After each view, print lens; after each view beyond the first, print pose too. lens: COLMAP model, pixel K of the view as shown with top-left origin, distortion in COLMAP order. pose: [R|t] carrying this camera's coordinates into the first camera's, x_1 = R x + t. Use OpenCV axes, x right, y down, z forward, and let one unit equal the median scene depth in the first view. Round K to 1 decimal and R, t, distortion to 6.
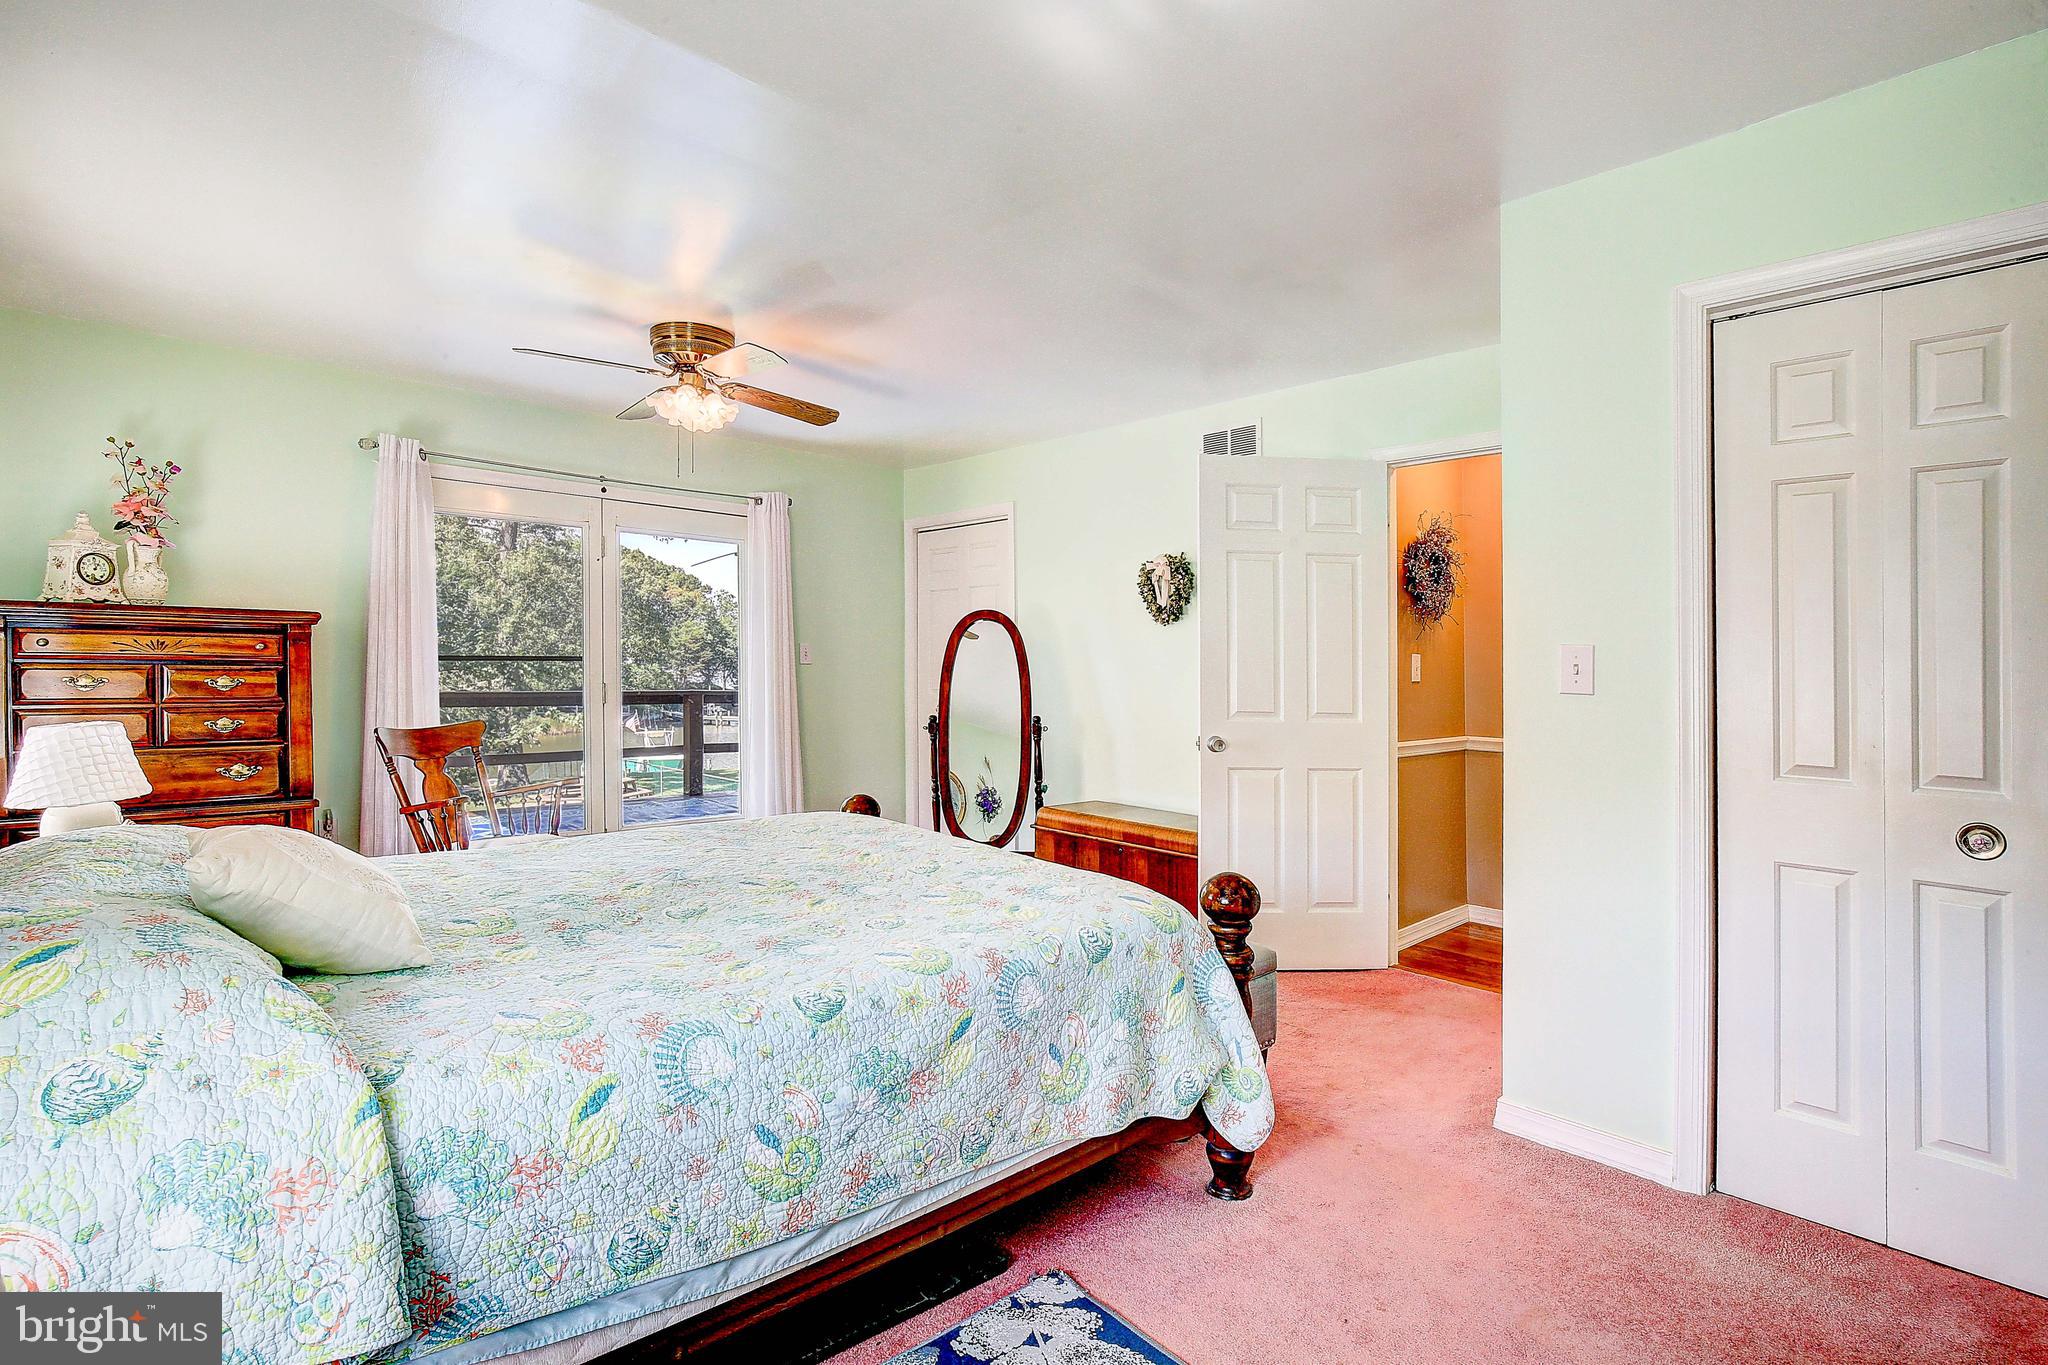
lens RADIAL K [[934.9, 0, 1044.3], [0, 934.9, 686.7], [0, 0, 1]] dist [-0.037506, 0.006932]
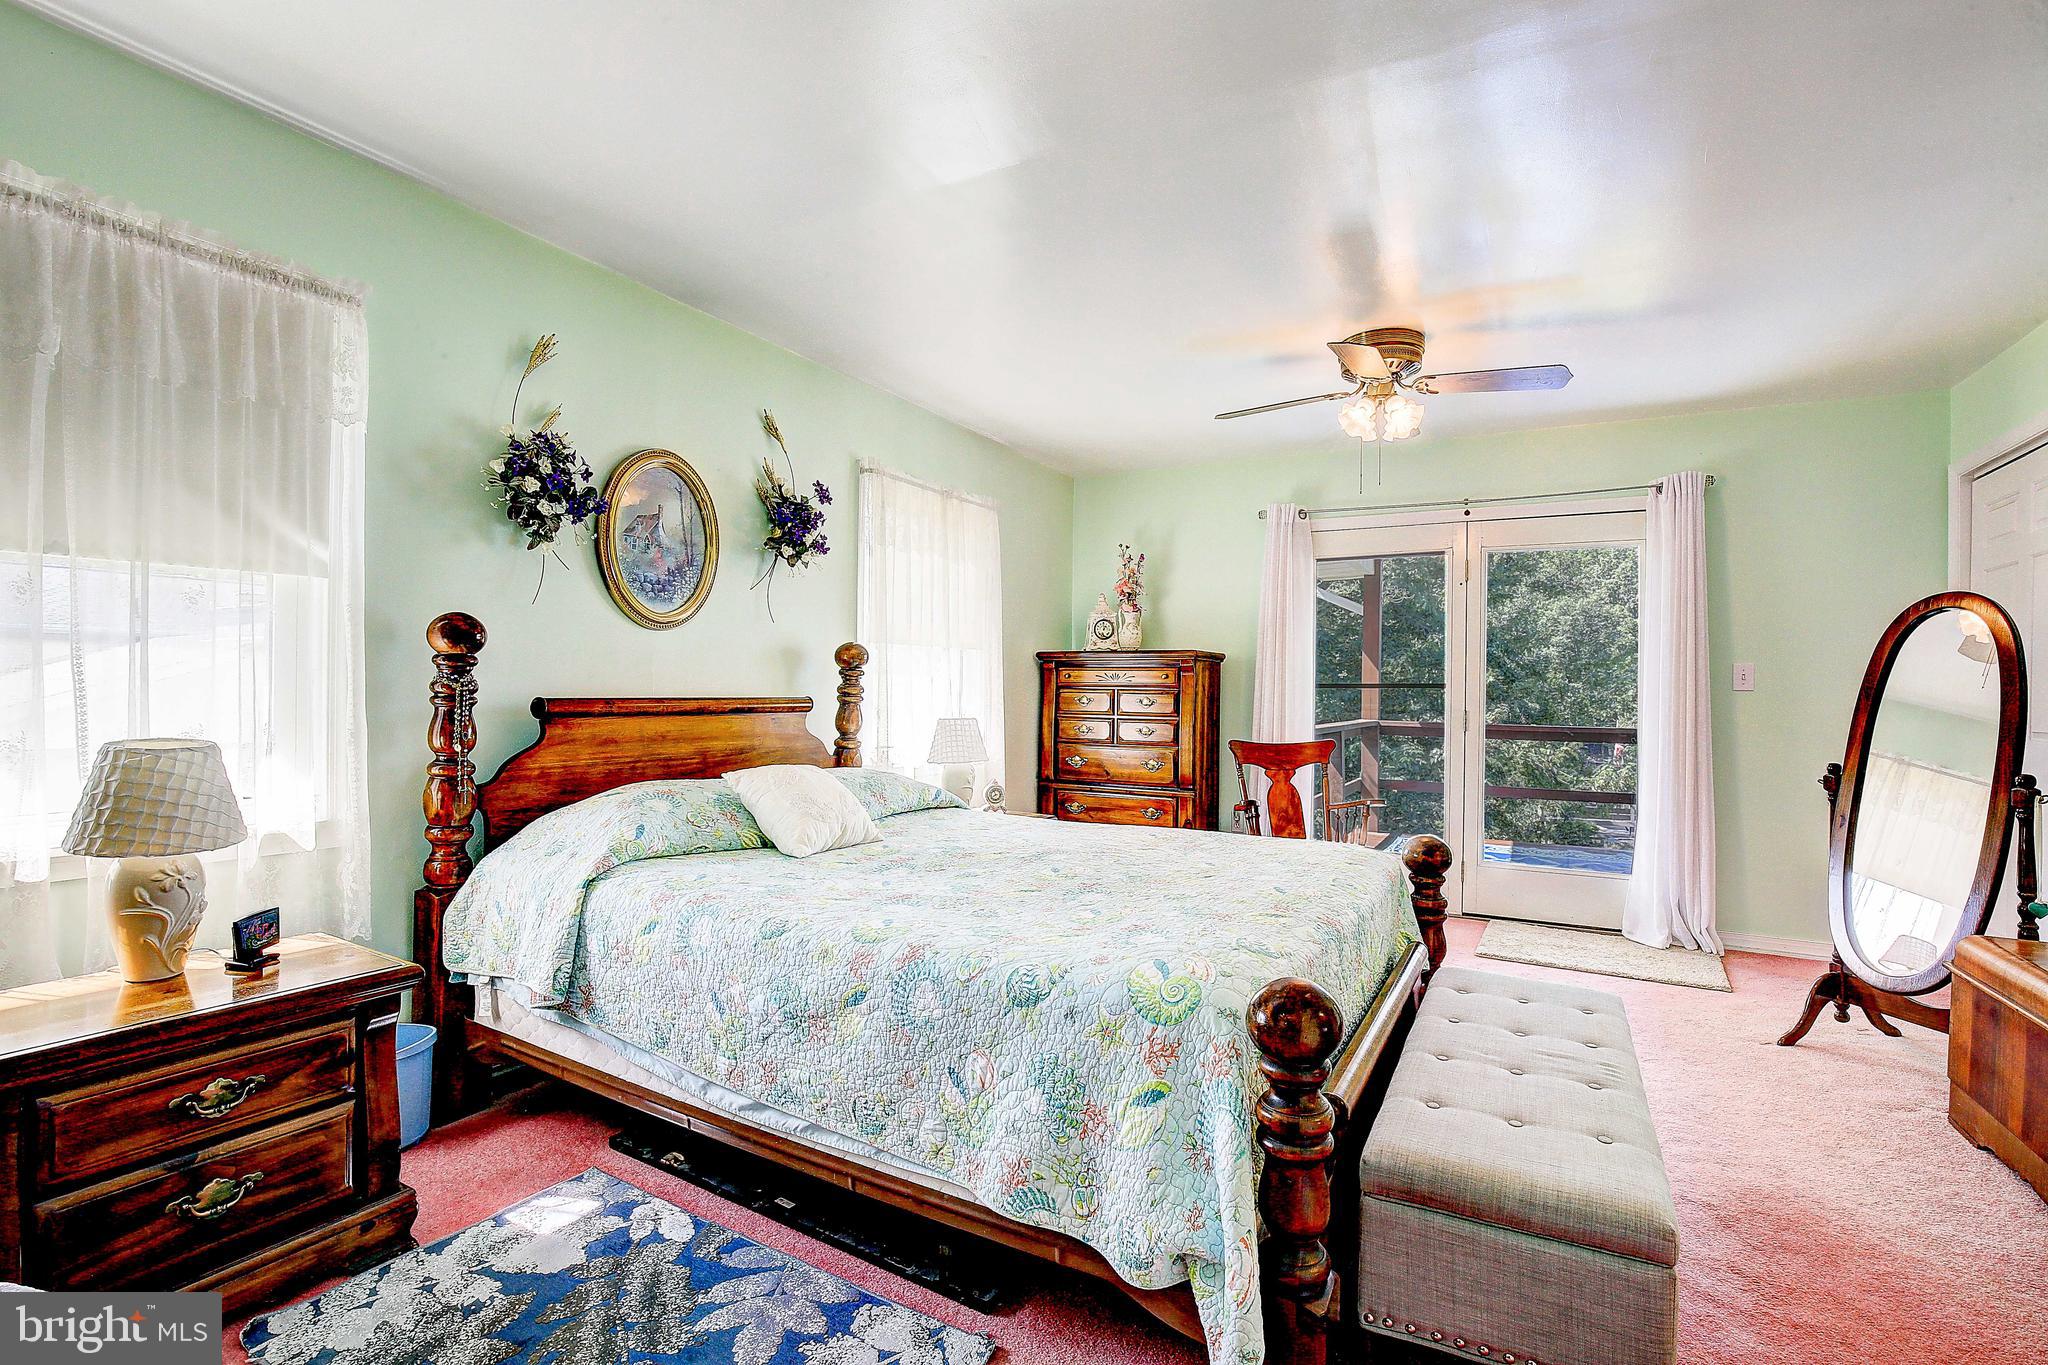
lens RADIAL K [[934.9, 0, 1029.4], [0, 934.9, 691.5], [0, 0, 1]] dist [-0.037506, 0.006932]
pose [[0.309222, -0.012758, -0.950904, 0.849557], [-0.028562, 0.999334, -0.022696, 0.032102], [0.950561, 0.034178, 0.308652, 0.733733]]
